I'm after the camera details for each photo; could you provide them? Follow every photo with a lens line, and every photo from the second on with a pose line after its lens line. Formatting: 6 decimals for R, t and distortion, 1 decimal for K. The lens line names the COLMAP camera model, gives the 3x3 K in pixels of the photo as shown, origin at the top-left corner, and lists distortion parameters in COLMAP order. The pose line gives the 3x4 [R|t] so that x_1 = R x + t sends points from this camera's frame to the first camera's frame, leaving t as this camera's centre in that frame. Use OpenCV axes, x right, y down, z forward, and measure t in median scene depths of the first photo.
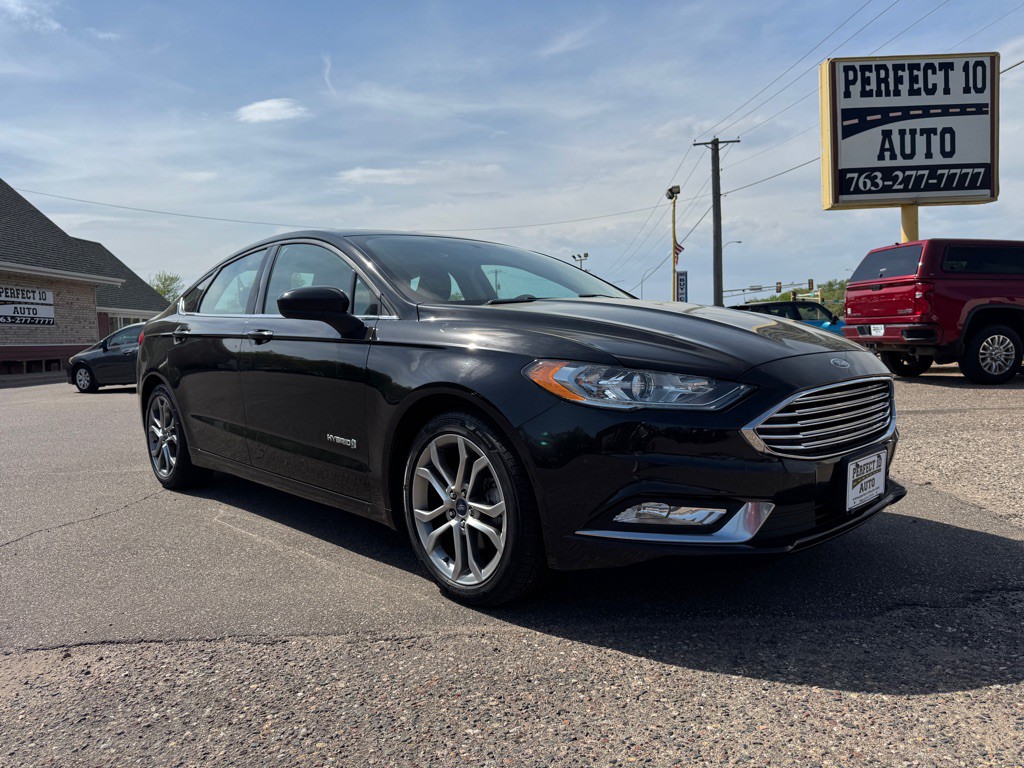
lens RADIAL K [[736.6, 0, 500.0], [0, 736.6, 387.1], [0, 0, 1]] dist [0.032060, -0.037743]
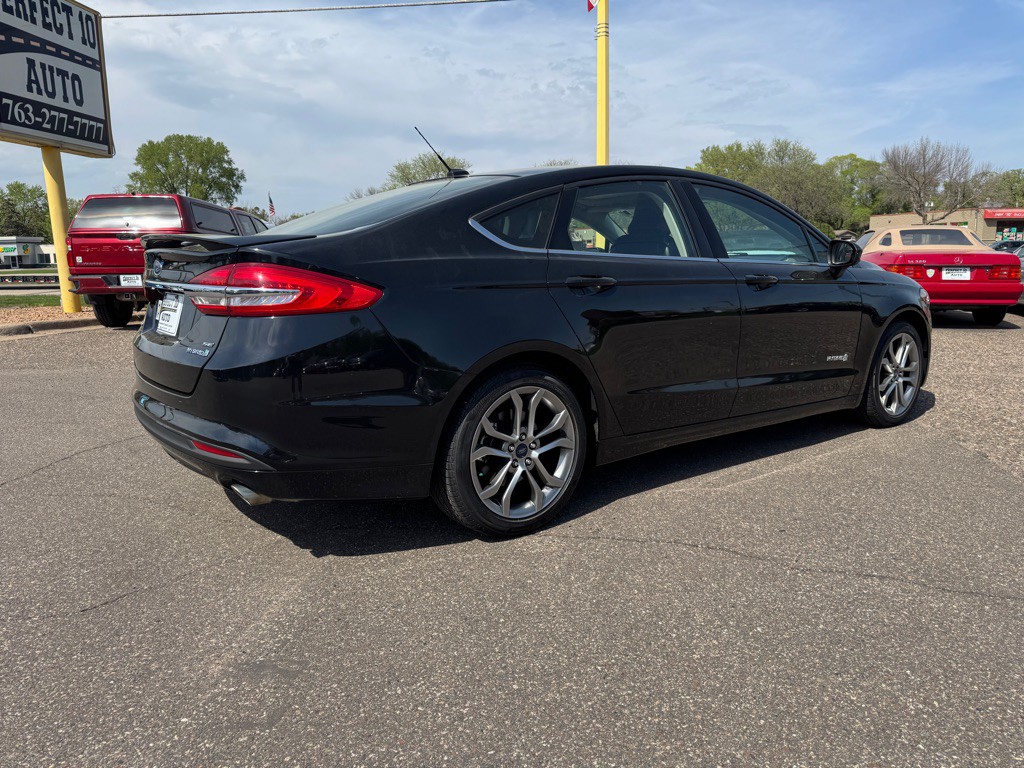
lens RADIAL K [[738.2, 0, 512.0], [0, 738.2, 384.0], [0, 0, 1]] dist [0.064003, -0.058300]
pose [[0.098039, -0.136291, 0.985806, -0.383267], [0.078797, 0.988531, 0.128831, -0.025082], [-0.992058, 0.065048, 0.107654, 0.341746]]
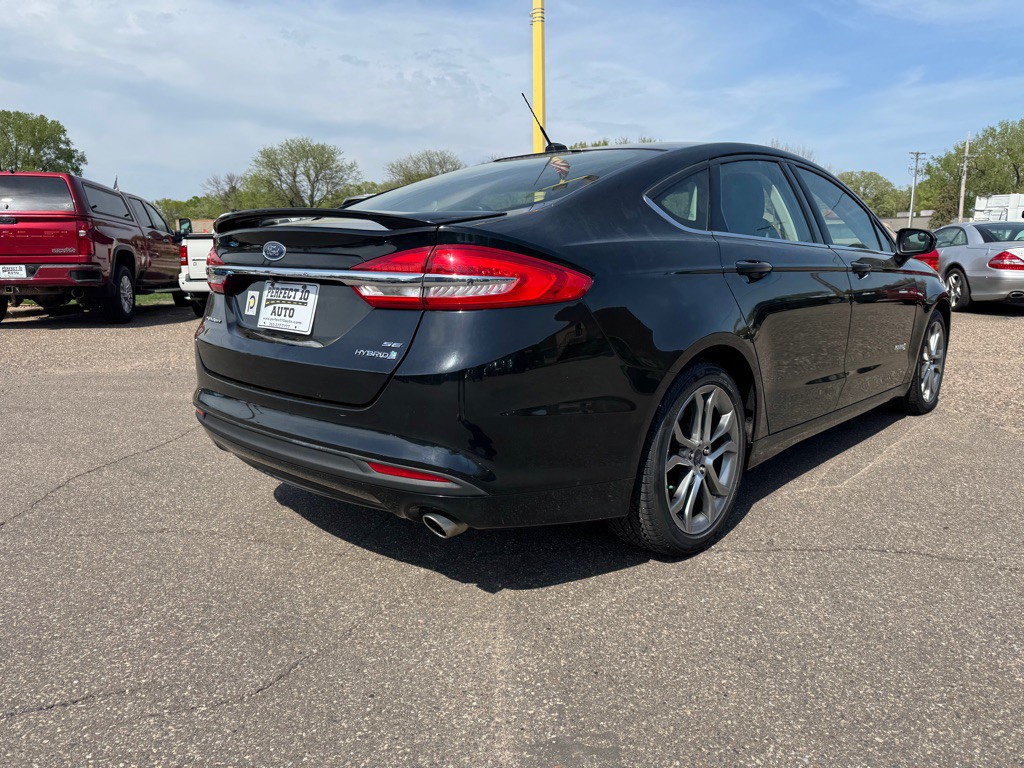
lens RADIAL K [[741.6, 0, 512.0], [0, 741.6, 384.0], [0, 0, 1]] dist [0.020327, -0.002004]
pose [[-0.076271, -0.146710, 0.986235, -0.361201], [0.079635, 0.985060, 0.152694, -0.029198], [-0.993902, 0.090185, -0.063449, 0.409168]]
